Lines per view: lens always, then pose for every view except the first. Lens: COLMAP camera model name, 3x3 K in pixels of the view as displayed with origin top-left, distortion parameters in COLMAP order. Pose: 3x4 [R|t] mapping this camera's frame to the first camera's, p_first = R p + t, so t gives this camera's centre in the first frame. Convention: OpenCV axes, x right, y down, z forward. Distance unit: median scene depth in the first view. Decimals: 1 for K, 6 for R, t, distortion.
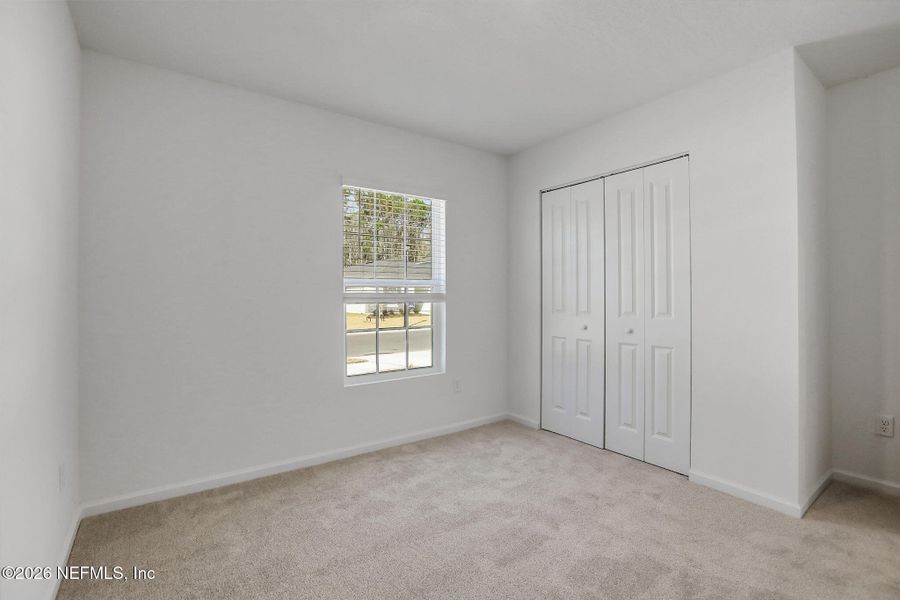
lens RADIAL K [[417.4, 0, 447.3], [0, 417.4, 300.2], [0, 0, 1]] dist [-0.051865, 0.019820]
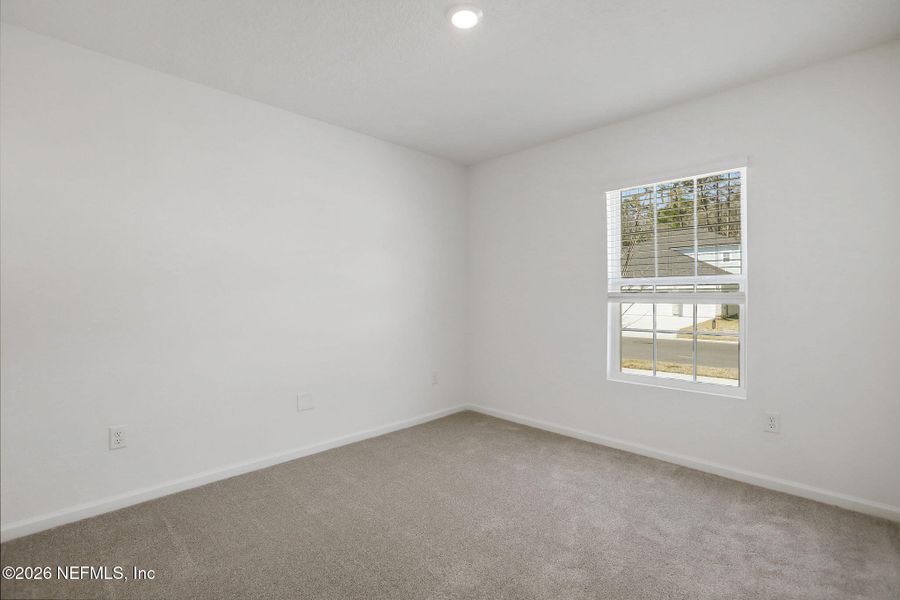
lens RADIAL K [[417.4, 0, 447.3], [0, 417.4, 300.2], [0, 0, 1]] dist [-0.051865, 0.019820]
pose [[0.150078, 0.017616, -0.988517, 0.715526], [-0.011931, 0.999801, 0.016006, -0.009946], [0.988602, 0.009392, 0.150258, 0.409582]]
